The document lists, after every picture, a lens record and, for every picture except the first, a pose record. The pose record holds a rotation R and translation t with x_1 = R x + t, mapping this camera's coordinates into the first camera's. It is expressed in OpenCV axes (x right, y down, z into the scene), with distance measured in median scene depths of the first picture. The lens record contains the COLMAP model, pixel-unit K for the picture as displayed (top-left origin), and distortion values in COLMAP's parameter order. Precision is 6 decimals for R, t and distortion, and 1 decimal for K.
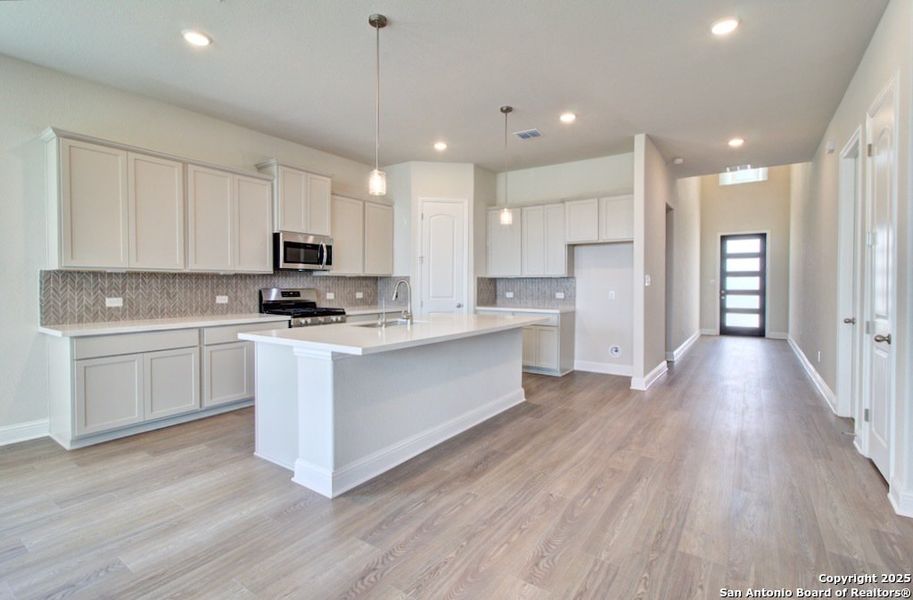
lens RADIAL K [[421.9, 0, 456.1], [0, 421.9, 289.2], [0, 0, 1]] dist [-0.000855, -0.000168]
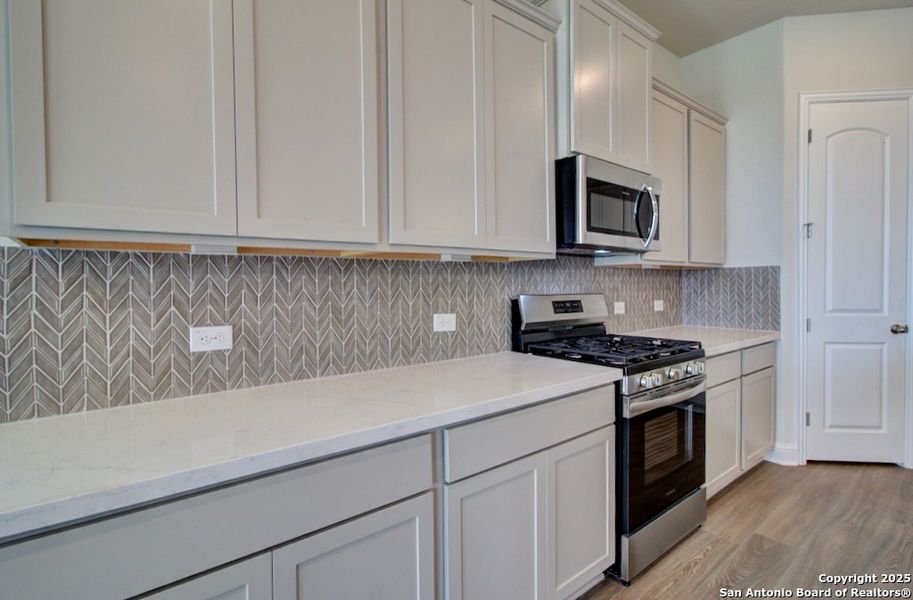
lens RADIAL K [[437.1, 0, 454.9], [0, 437.1, 292.3], [0, 0, 1]] dist [-0.060061, 0.000065]
pose [[0.957656, -0.001216, -0.287912, -0.392676], [0.003694, 0.999961, 0.008064, -0.007990], [0.287891, -0.008786, 0.957623, 0.550393]]
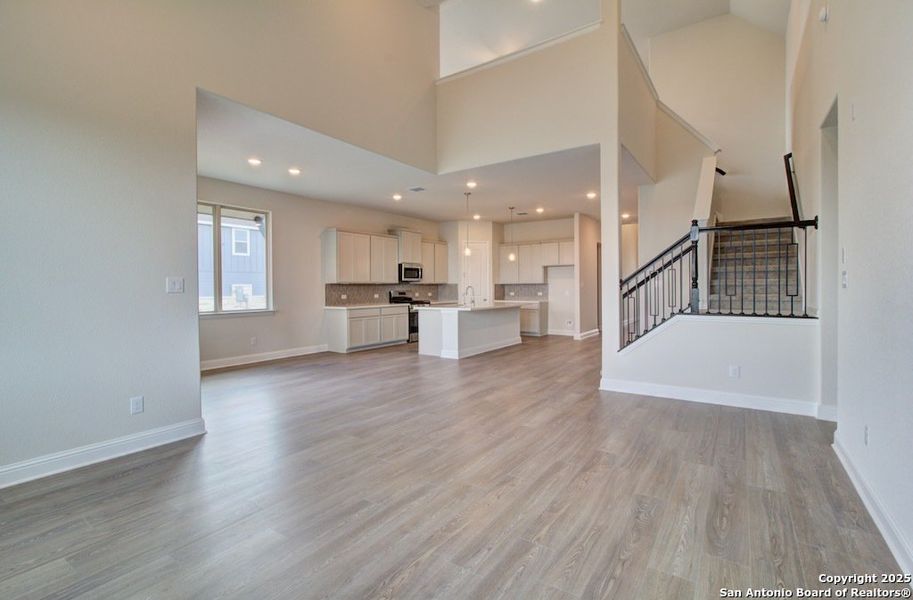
lens RADIAL K [[421.9, 0, 456.1], [0, 421.9, 289.2], [0, 0, 1]] dist [-0.000855, -0.000168]
pose [[0.999910, -0.006000, 0.011961, -0.171919], [0.006088, 0.999955, -0.007324, 0.007896], [-0.011917, 0.007397, 0.999902, -1.021282]]
